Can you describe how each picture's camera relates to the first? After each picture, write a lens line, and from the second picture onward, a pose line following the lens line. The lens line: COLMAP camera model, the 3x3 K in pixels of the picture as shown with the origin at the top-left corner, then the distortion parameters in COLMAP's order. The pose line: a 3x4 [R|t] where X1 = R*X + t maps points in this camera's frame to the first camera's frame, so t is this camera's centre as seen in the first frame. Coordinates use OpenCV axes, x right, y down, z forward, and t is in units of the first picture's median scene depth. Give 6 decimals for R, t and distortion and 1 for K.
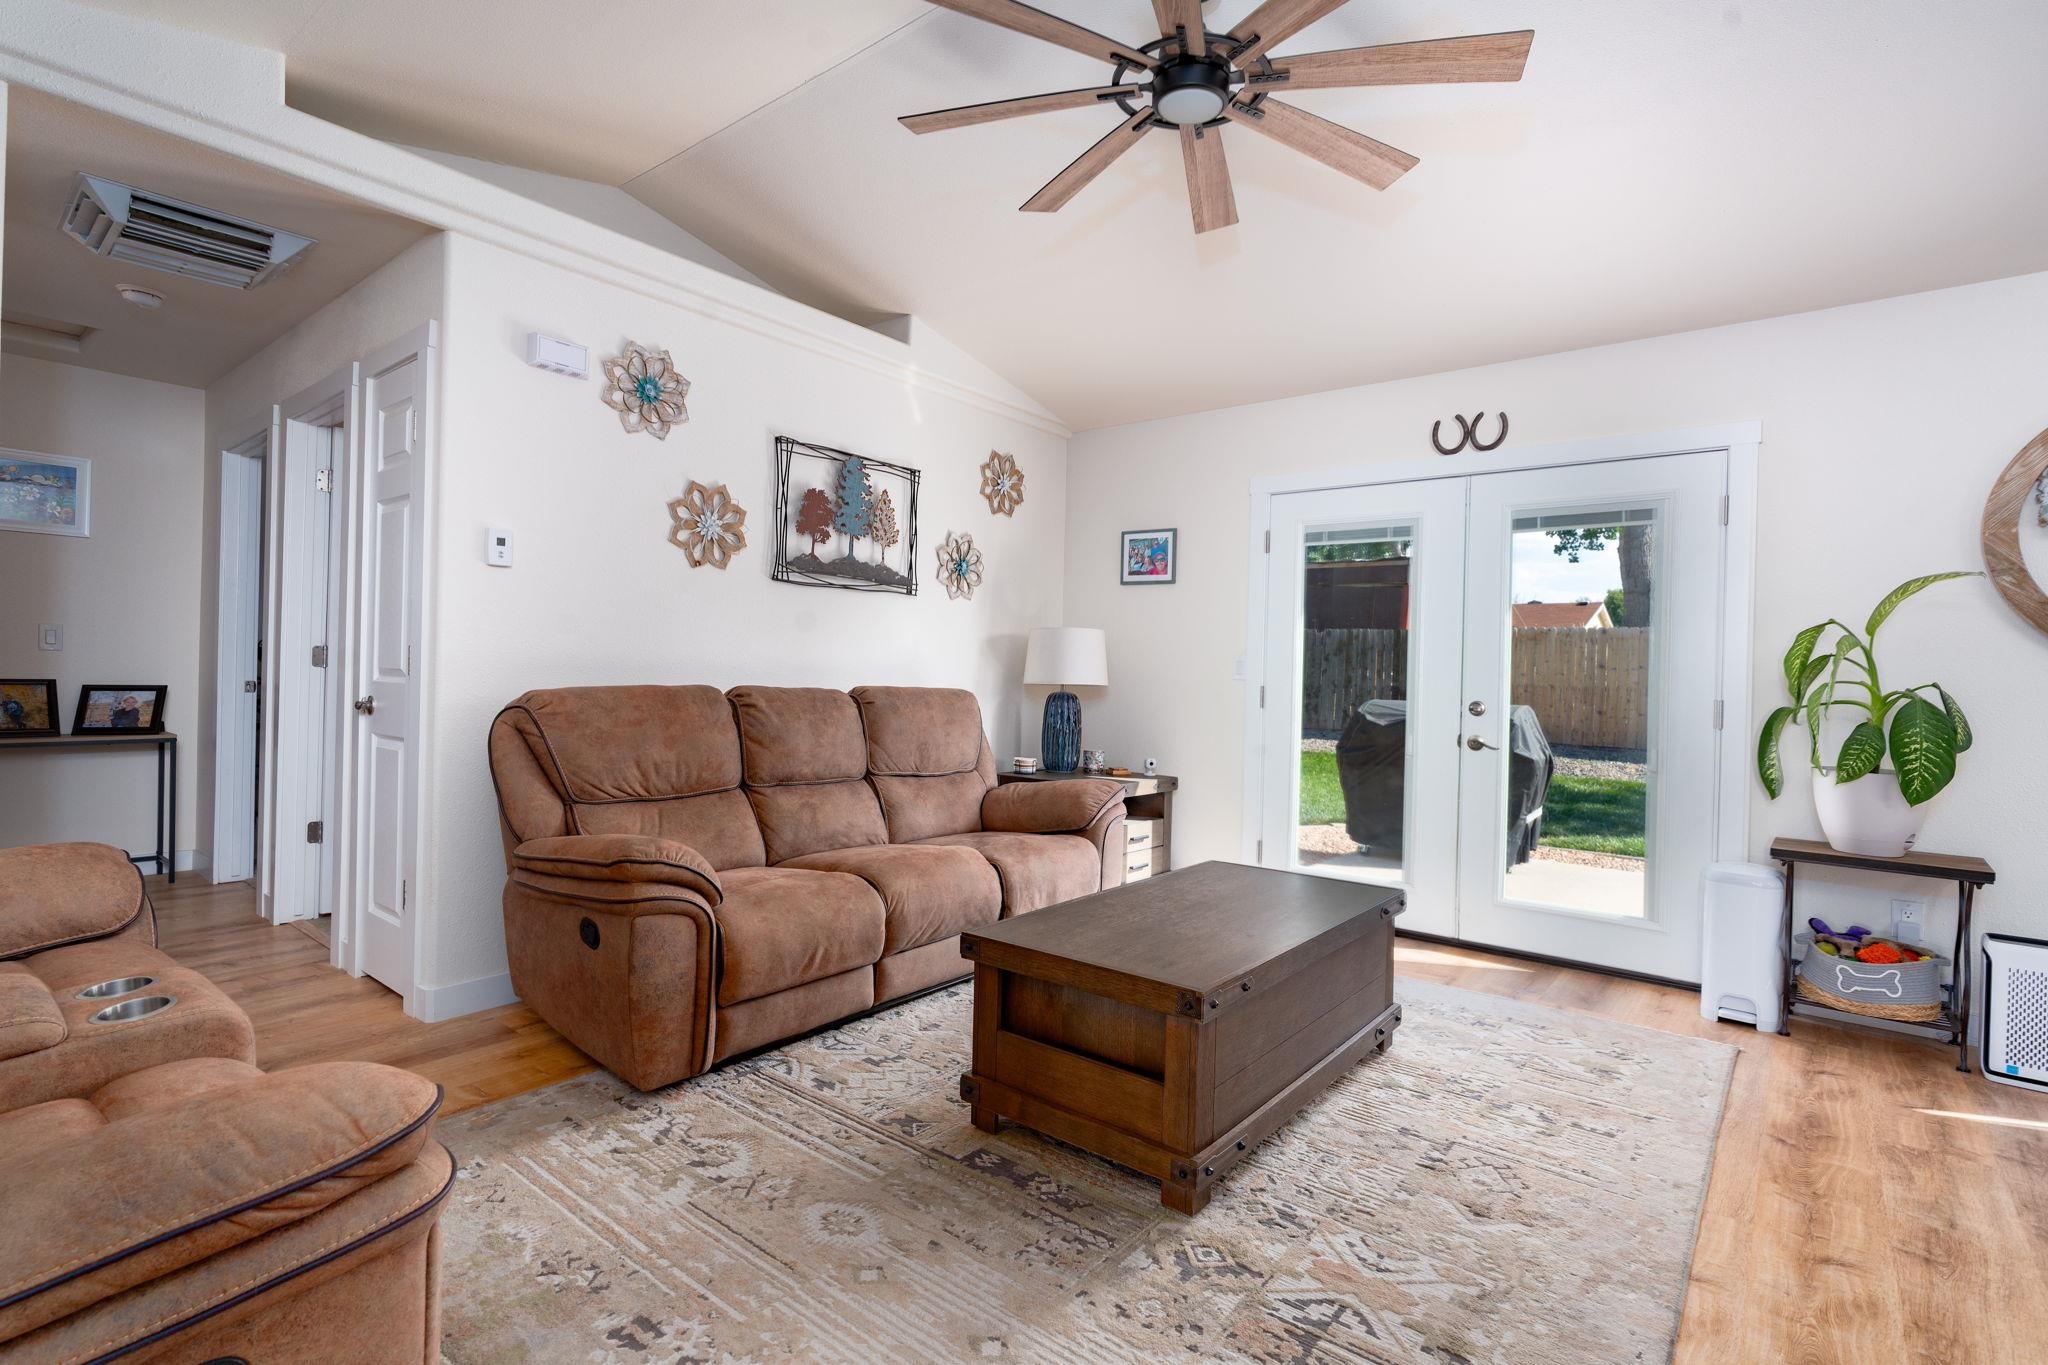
lens RADIAL K [[957.9, 0, 1033.3], [0, 957.9, 680.8], [0, 0, 1]] dist [-0.008879, 0.000392]
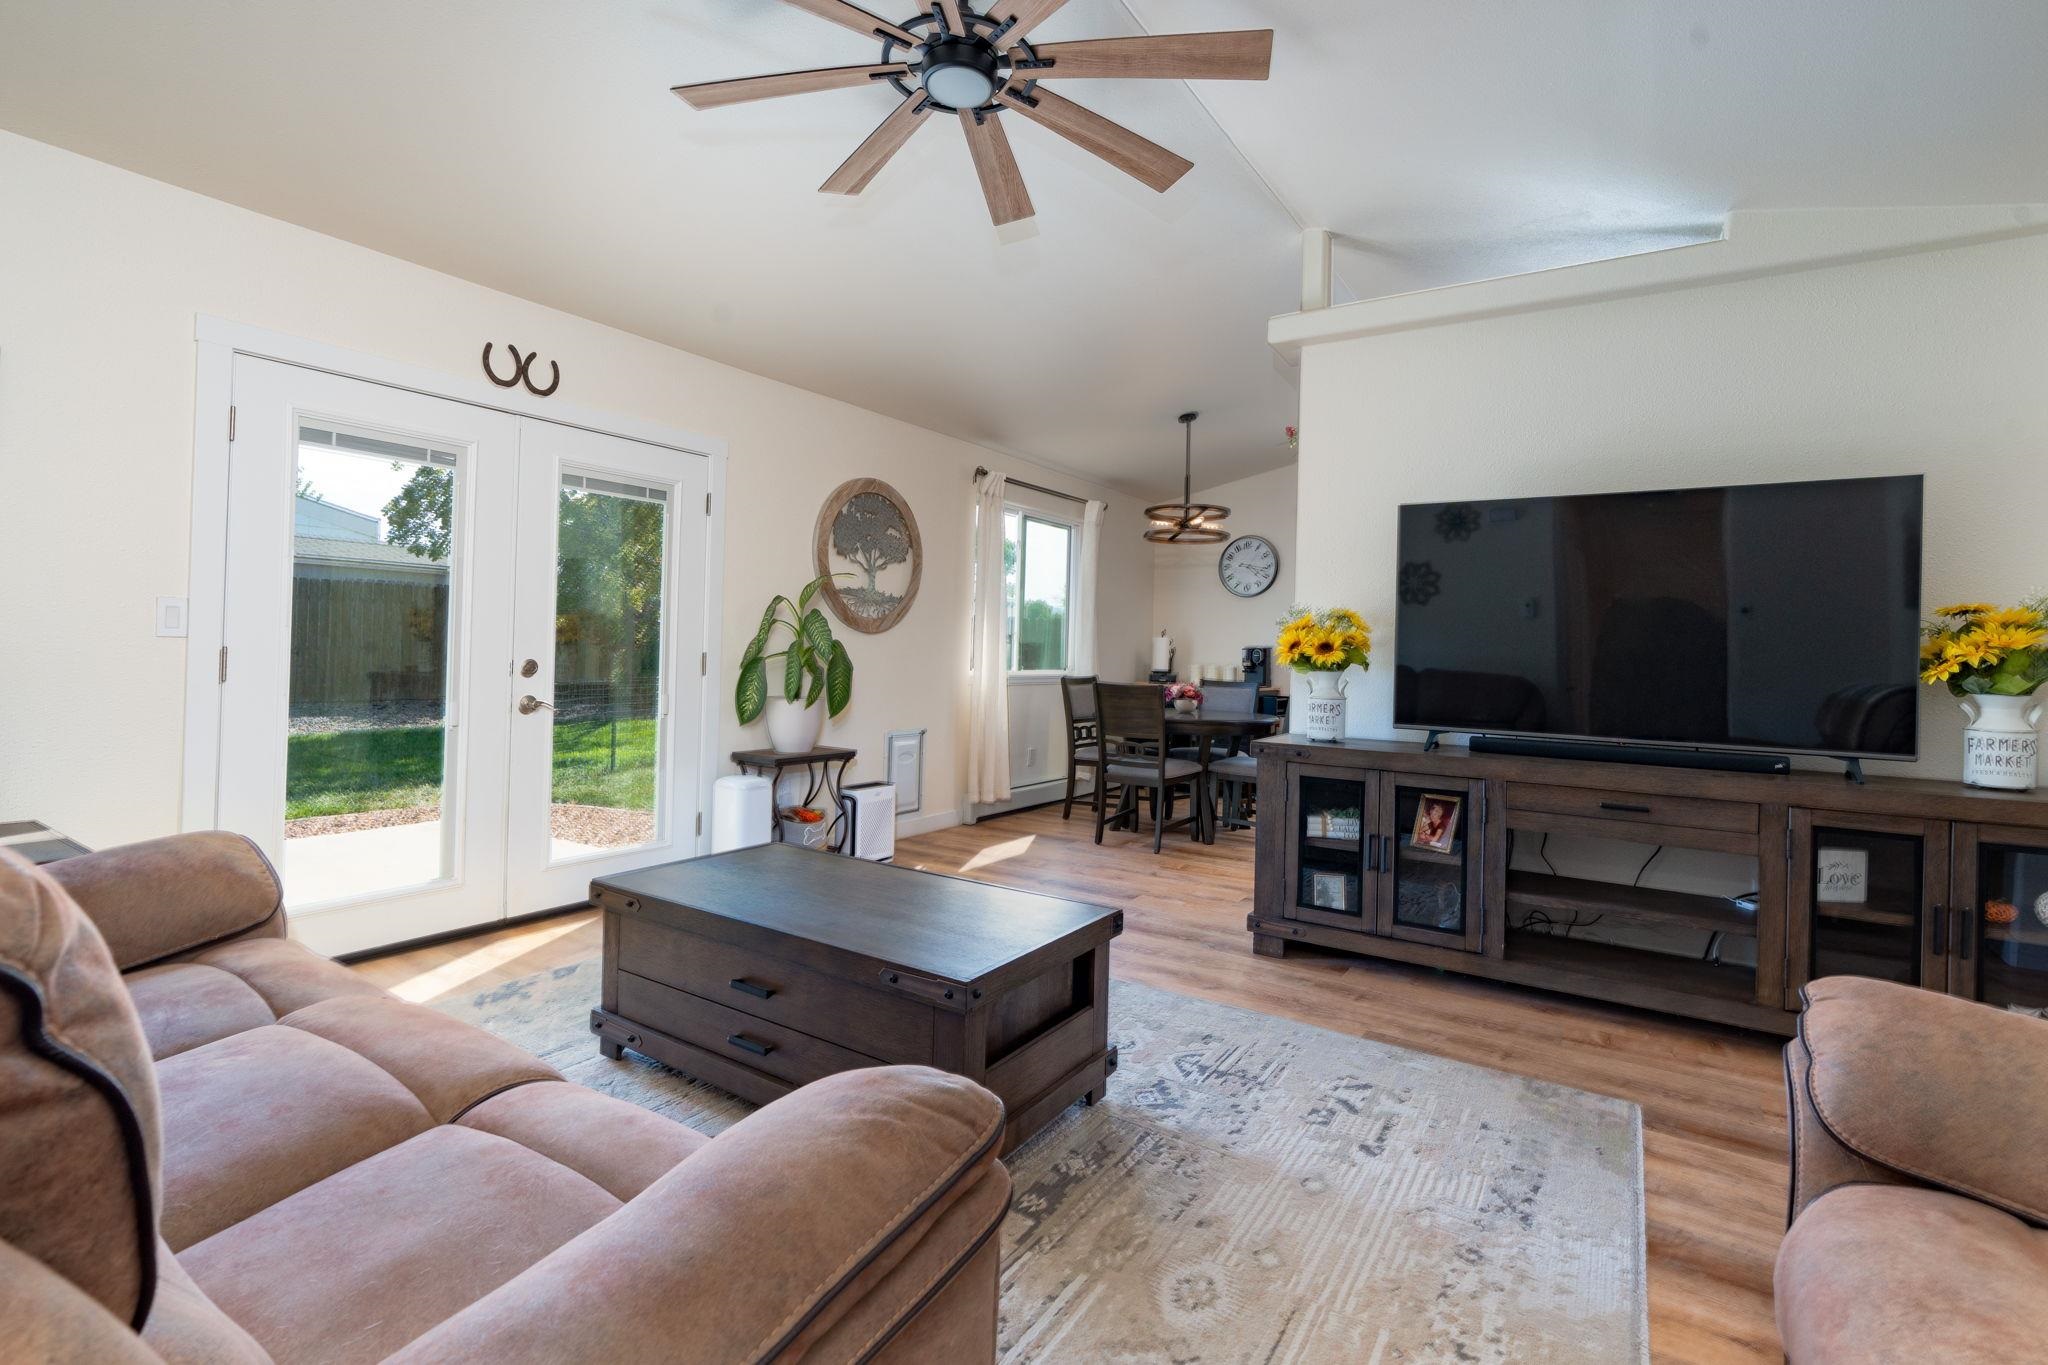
lens RADIAL K [[937.4, 0, 1019.1], [0, 937.4, 647.8], [0, 0, 1]] dist [-0.010494, -0.000121]
pose [[-0.094987, -0.020510, 0.995267, -0.551881], [-0.021816, 0.999591, 0.018517, -0.019946], [-0.995239, -0.019954, -0.095396, 0.674720]]
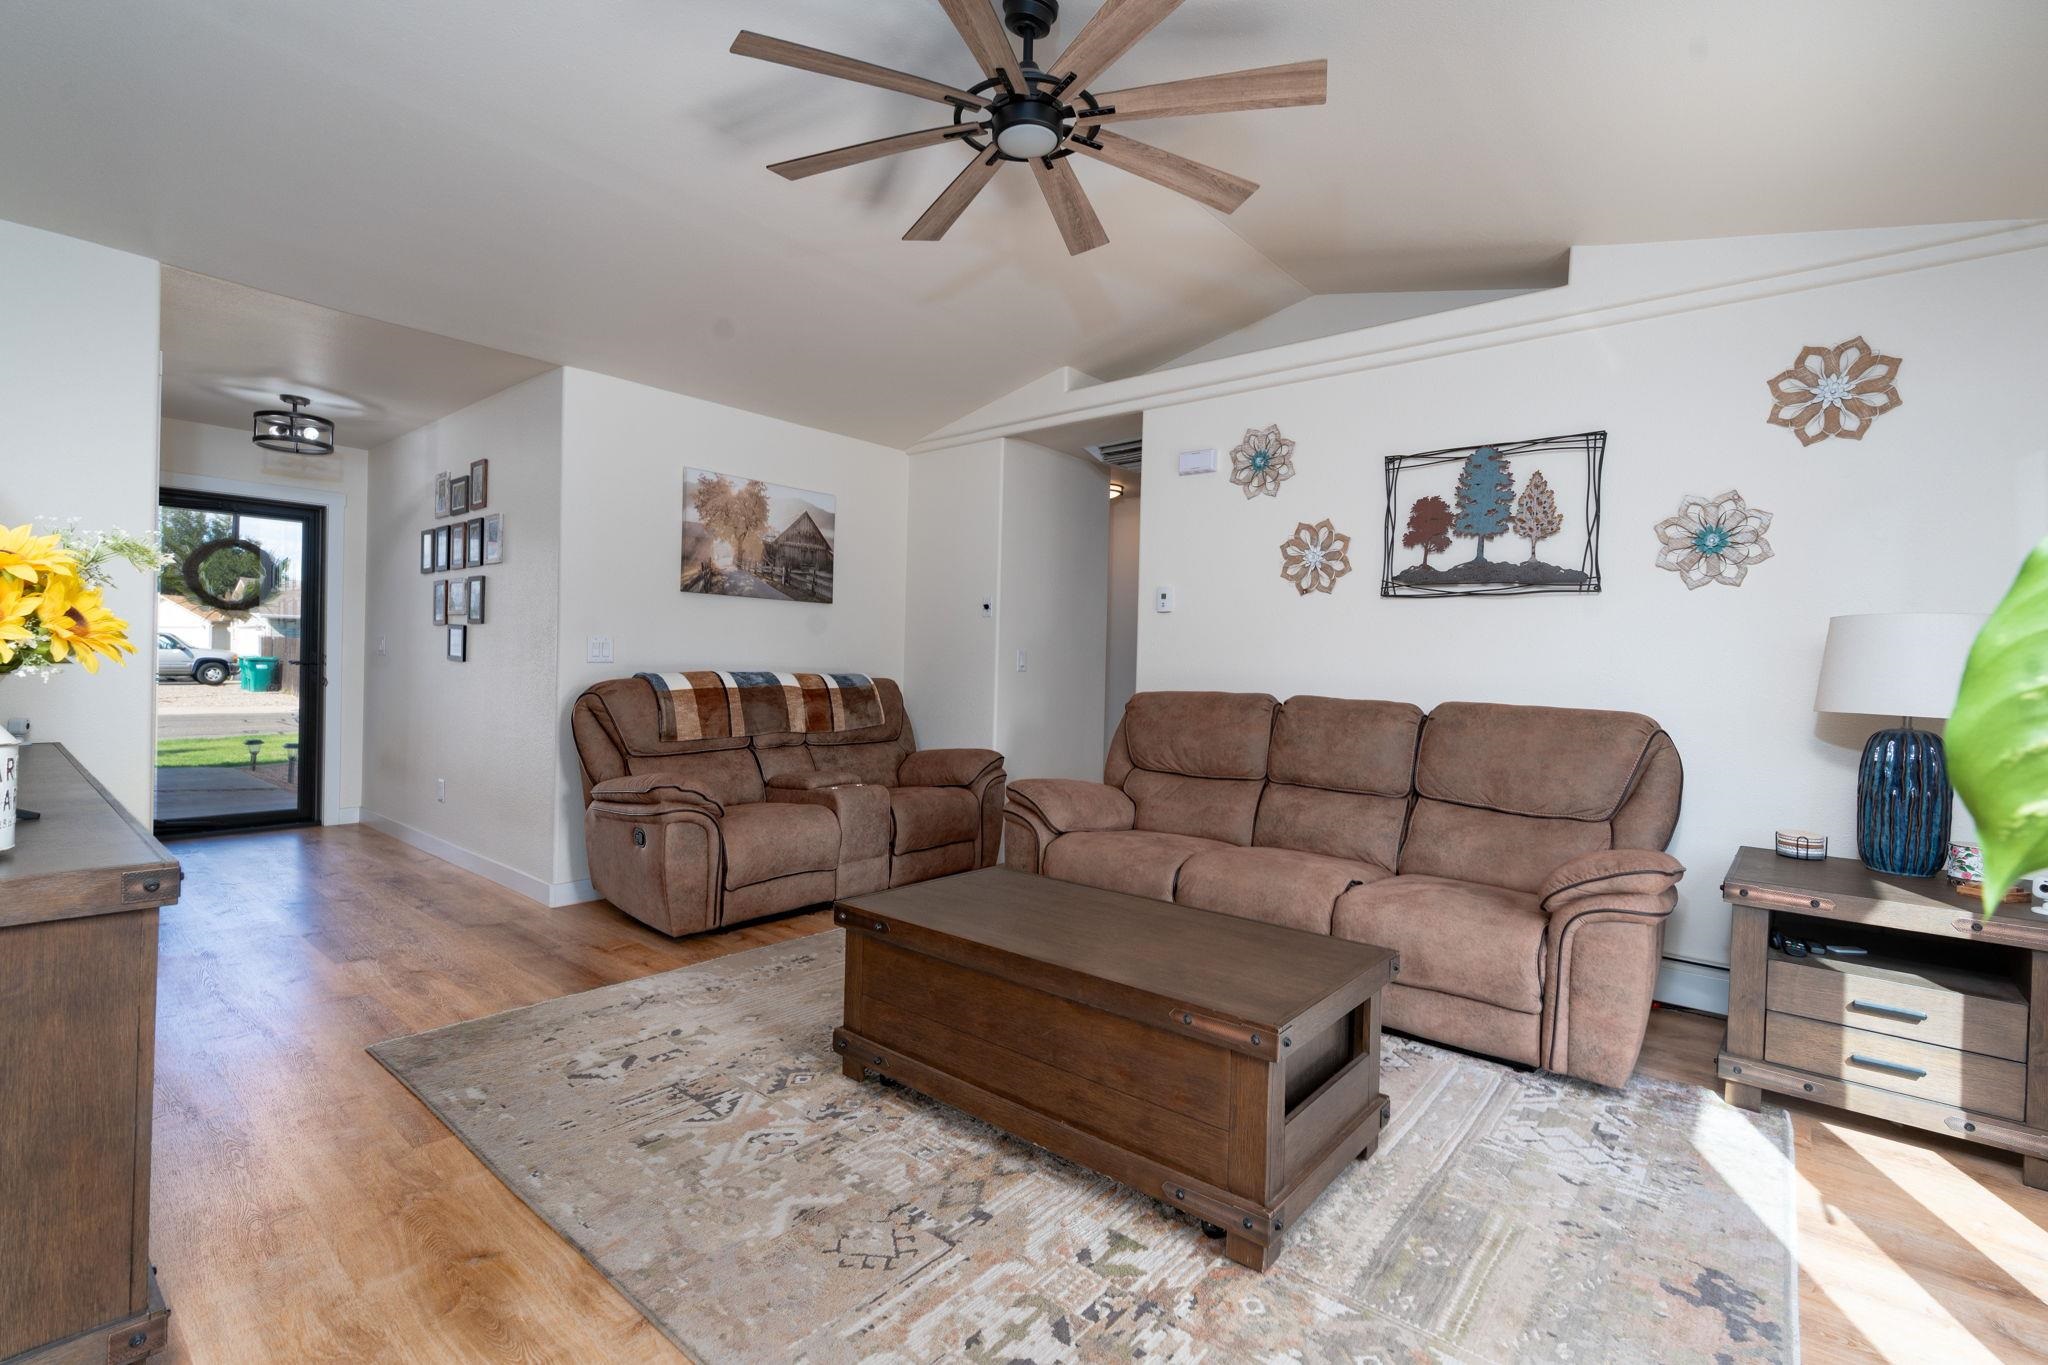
lens RADIAL K [[926.1, 0, 1024.0], [0, 926.1, 682.5], [0, 0, 1]] dist [-0.001495, 0.000126]
pose [[-0.016543, -0.003247, -0.999858, 0.794101], [-0.037365, 0.999298, -0.002627, 0.004518], [0.999165, 0.037316, -0.016652, 0.683514]]
